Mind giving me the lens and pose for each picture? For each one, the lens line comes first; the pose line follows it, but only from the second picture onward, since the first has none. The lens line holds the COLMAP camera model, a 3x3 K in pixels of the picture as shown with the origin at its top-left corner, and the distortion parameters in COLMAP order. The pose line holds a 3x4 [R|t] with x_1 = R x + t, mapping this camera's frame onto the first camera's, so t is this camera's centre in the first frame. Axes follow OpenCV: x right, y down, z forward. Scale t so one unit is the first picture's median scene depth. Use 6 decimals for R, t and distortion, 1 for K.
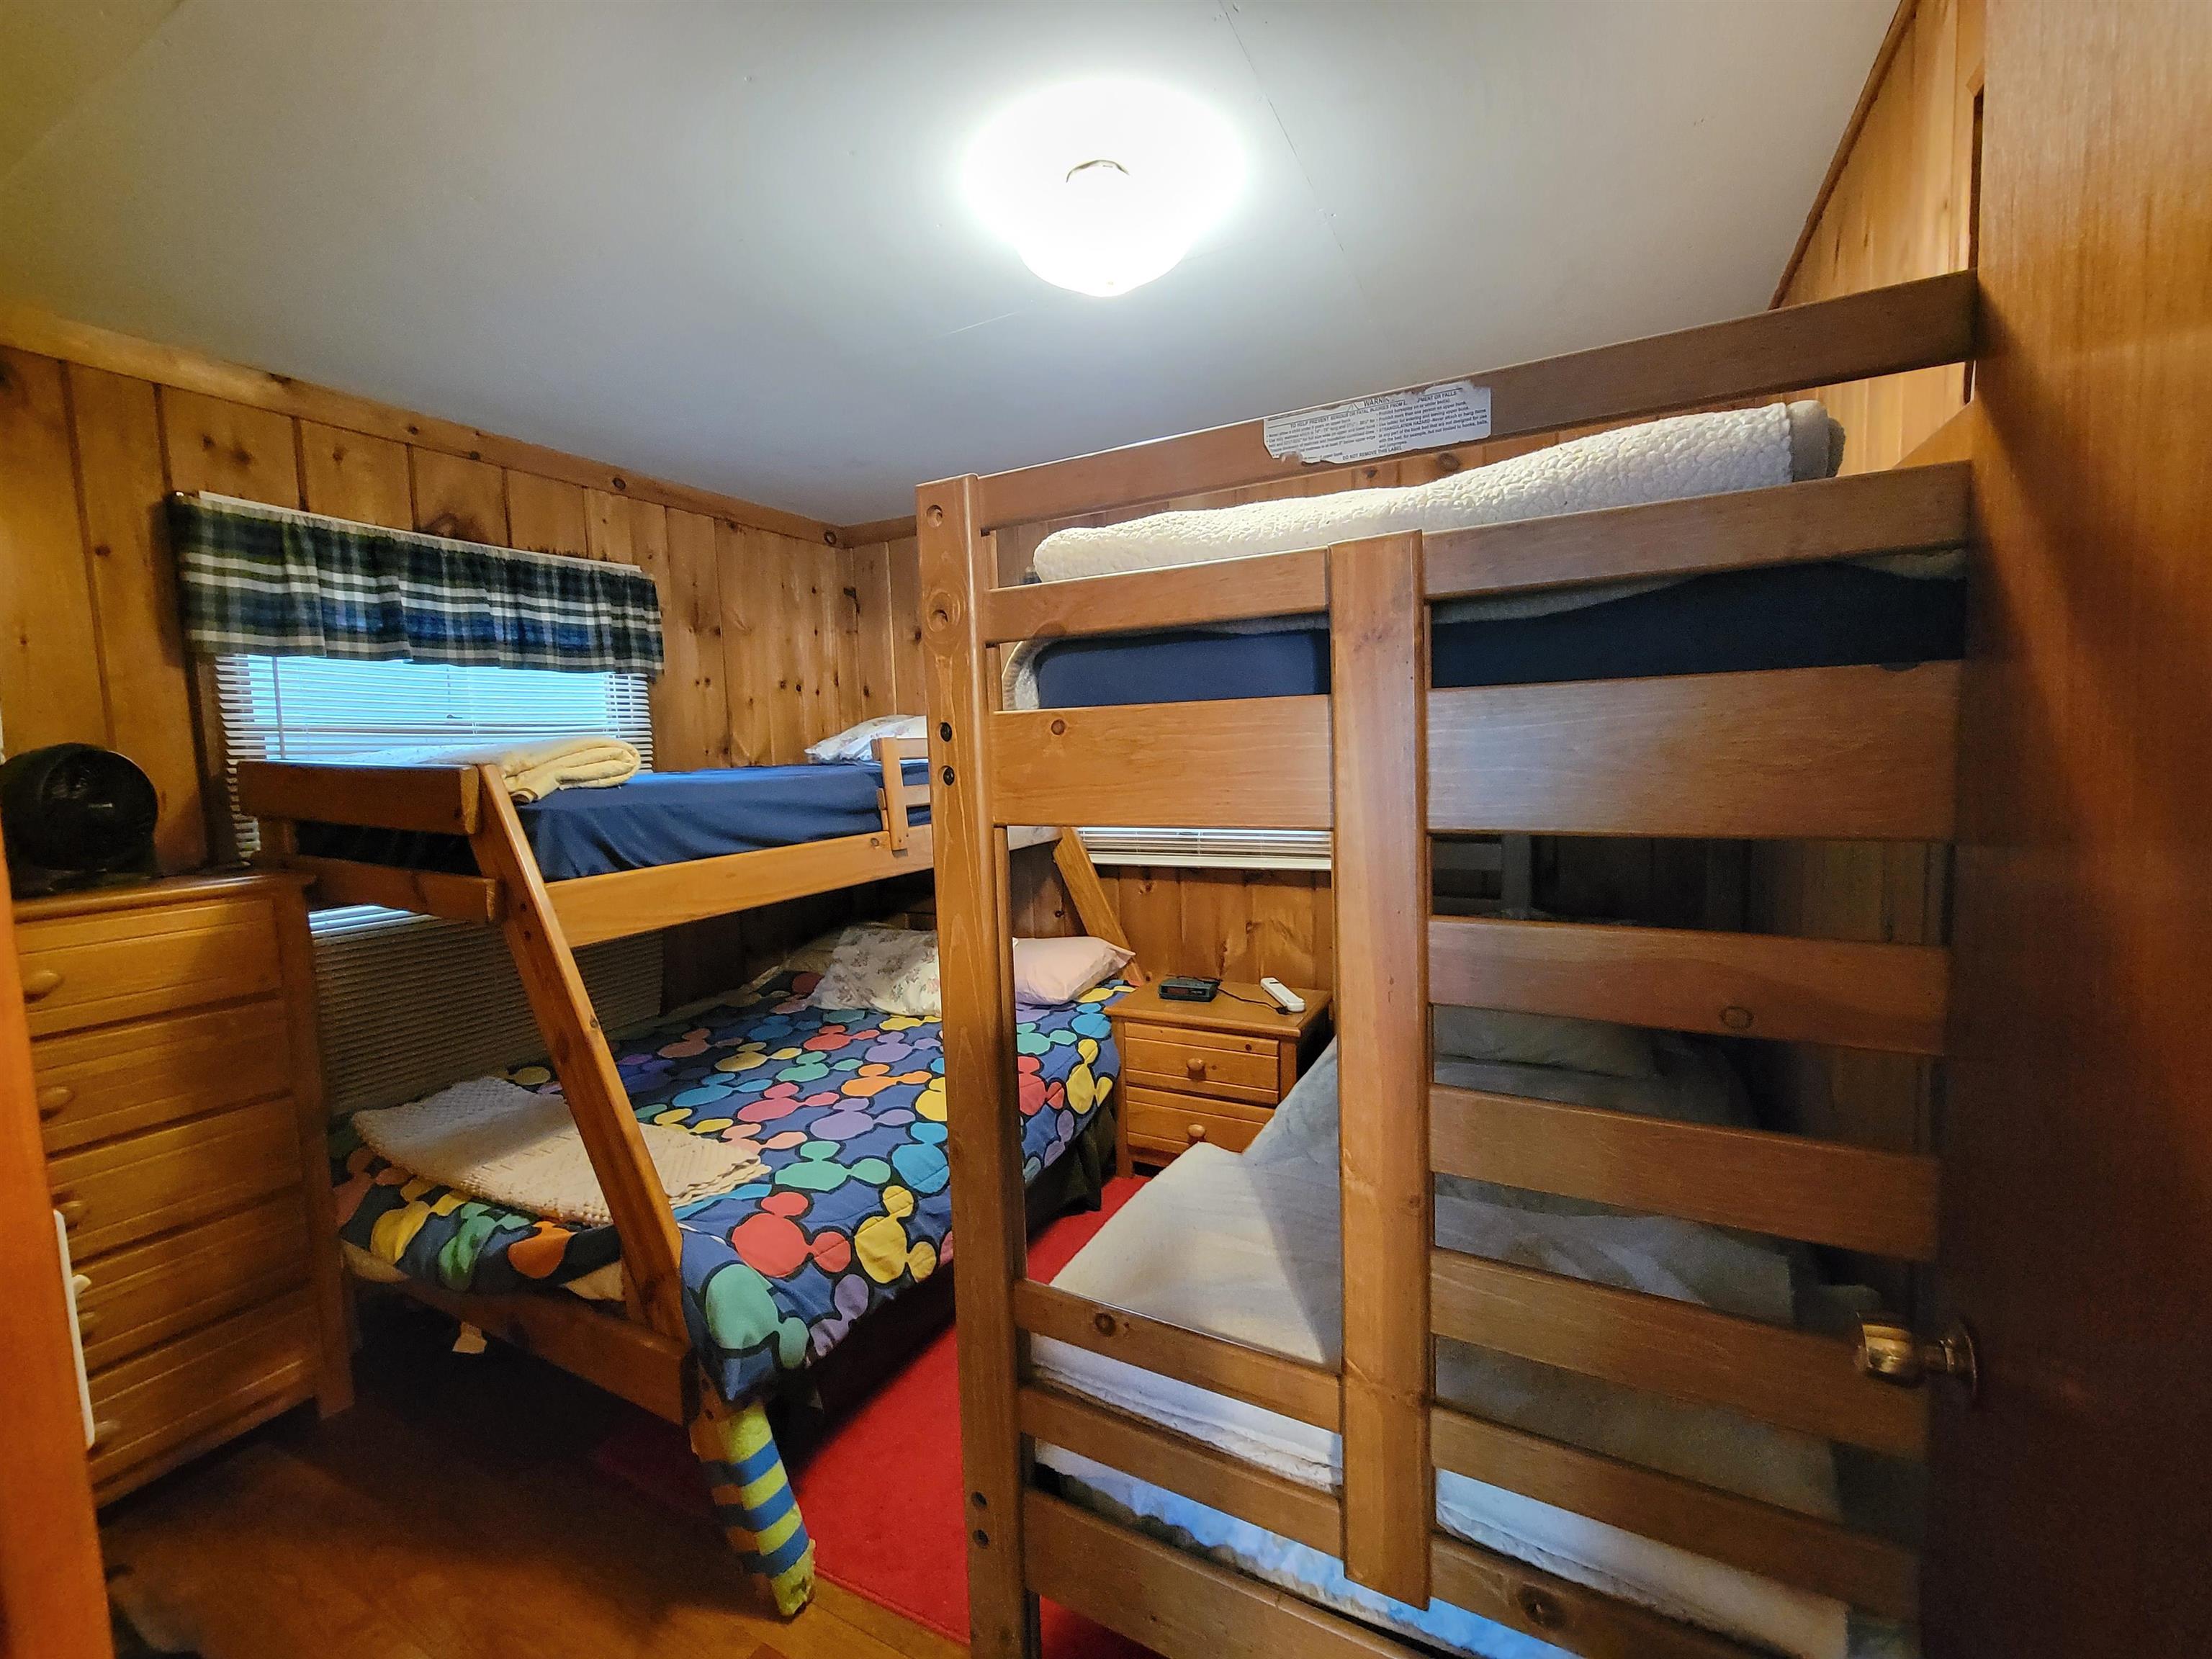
lens RADIAL K [[899.5, 0, 1096.6], [0, 899.5, 813.9], [0, 0, 1]] dist [0.000280, 0.000381]
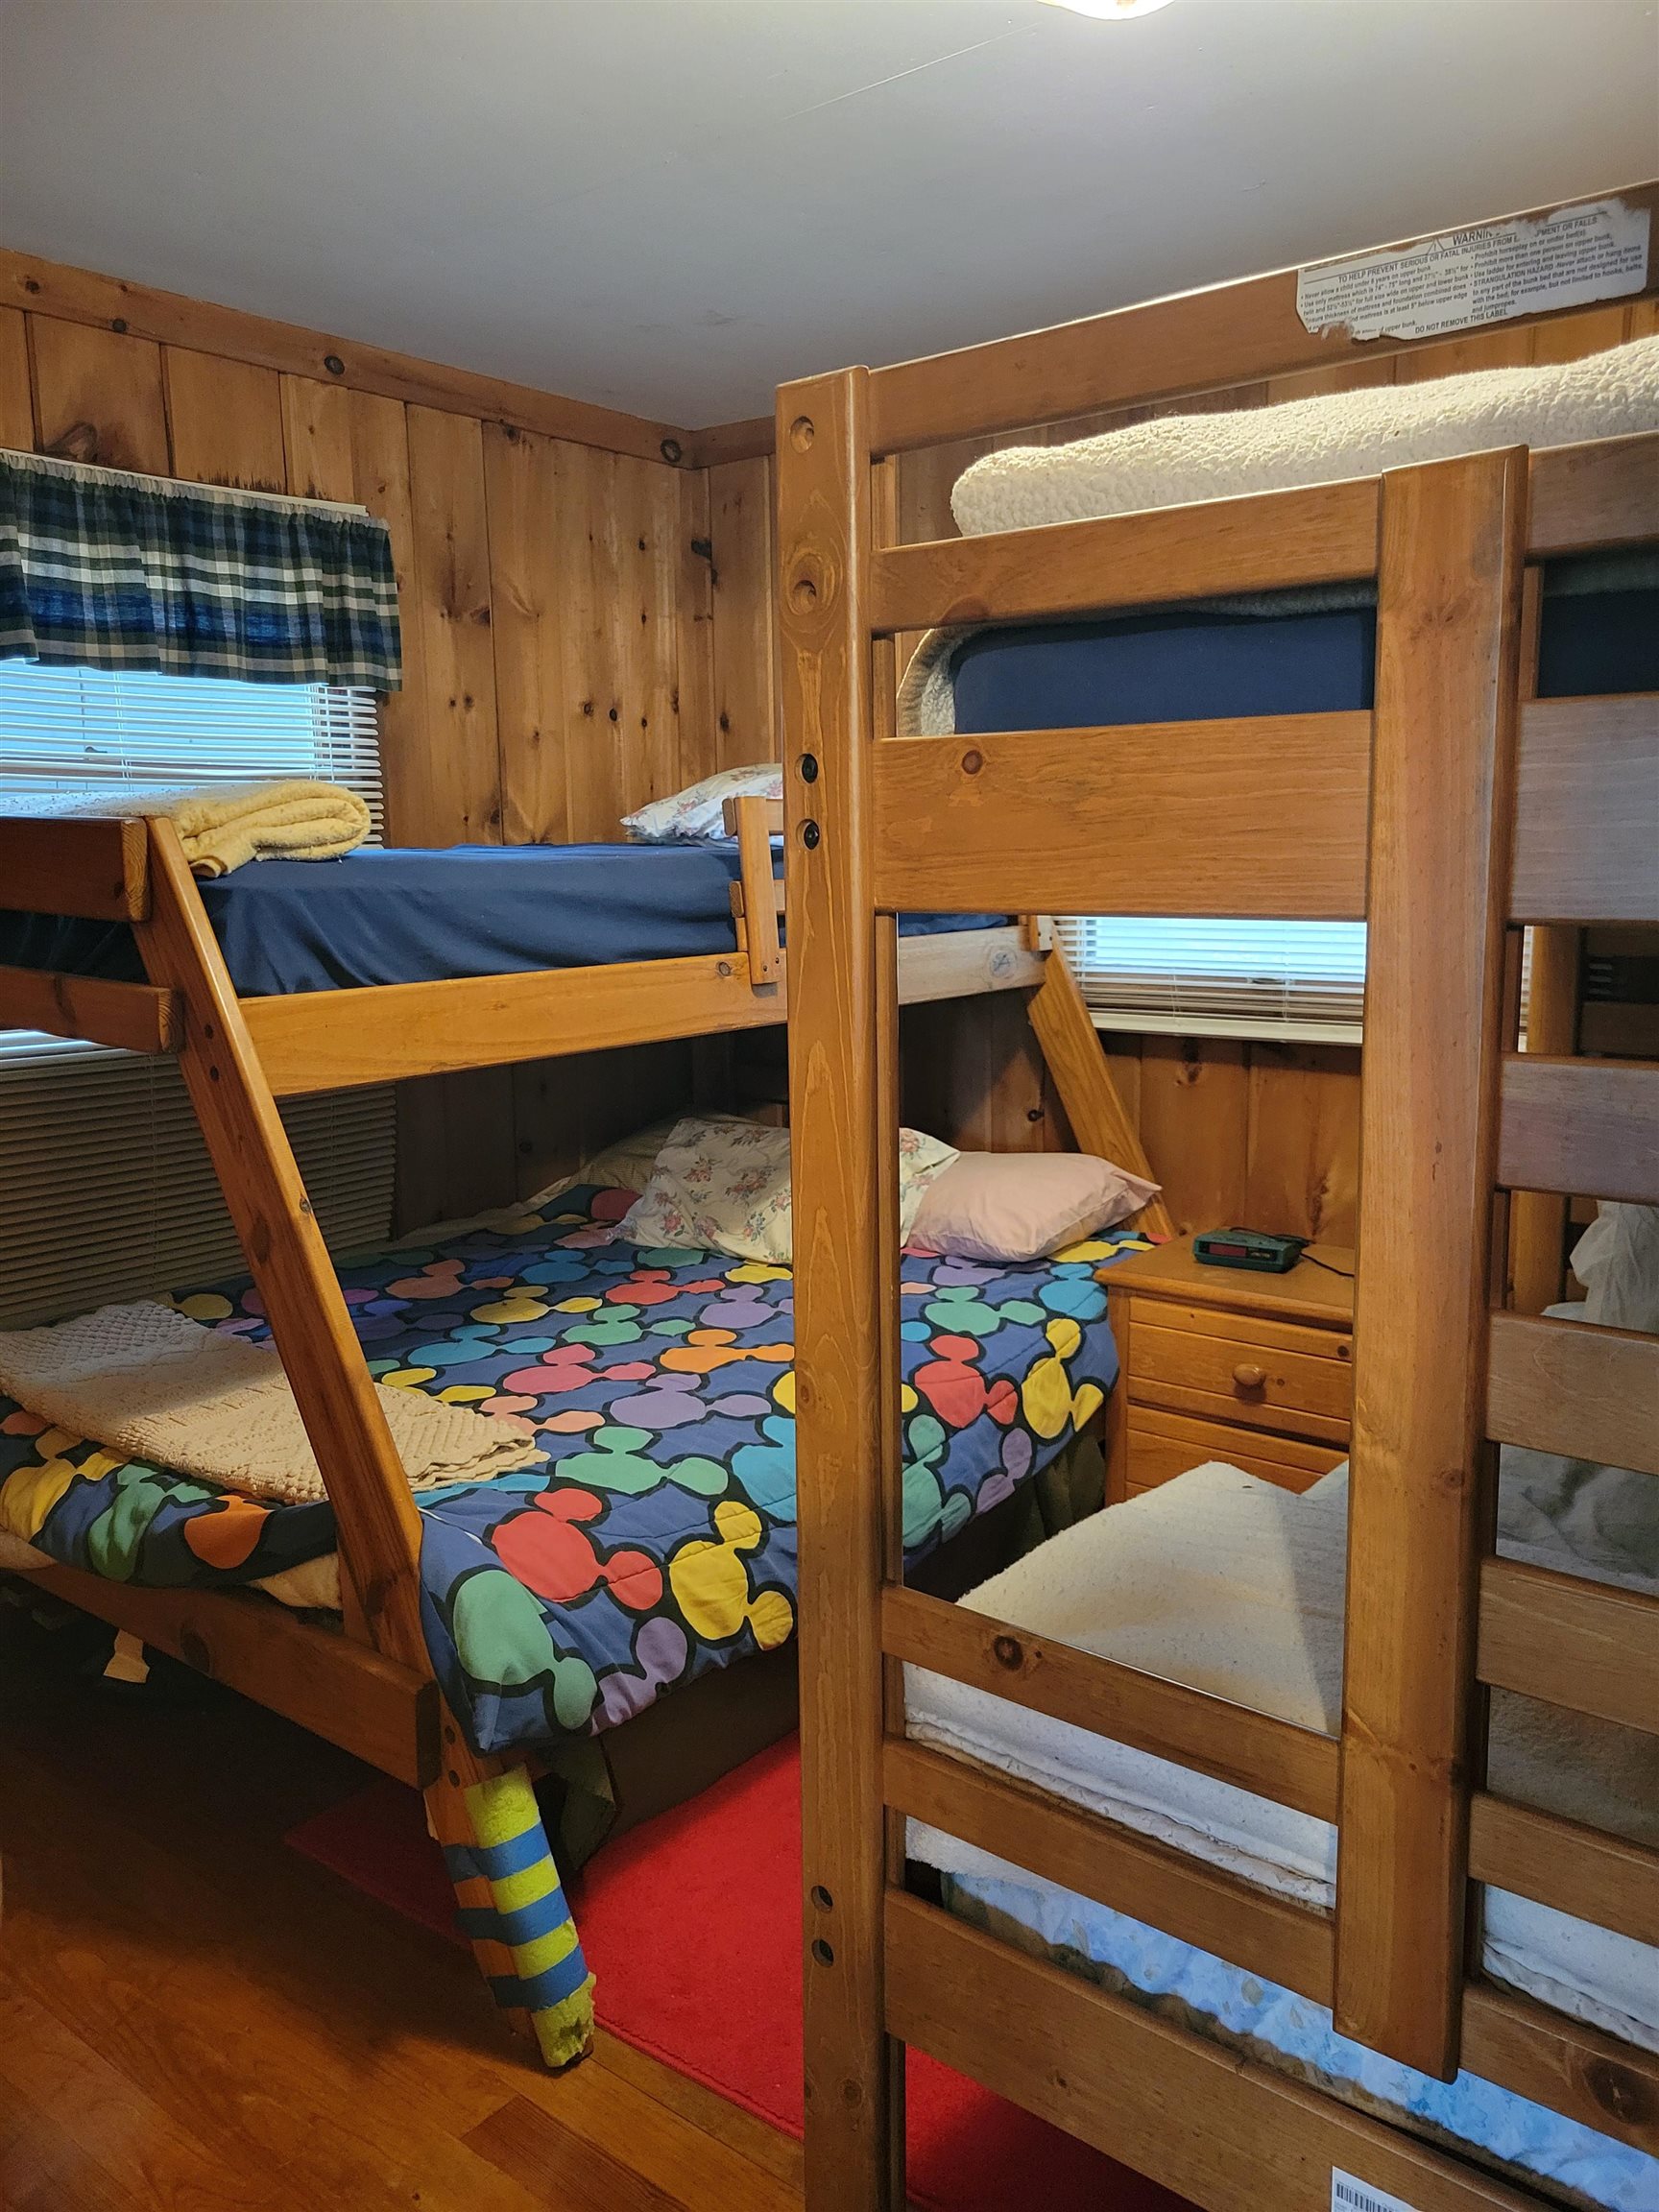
lens RADIAL K [[1678.7, 0, 842.3], [0, 1678.7, 1103.9], [0, 0, 1]] dist [0.049582, -0.028190]
pose [[0.982043, 0.050282, -0.181832, 0.065489], [-0.035458, 0.995845, 0.083875, 0.034983], [0.185294, -0.075921, 0.979746, -0.162272]]
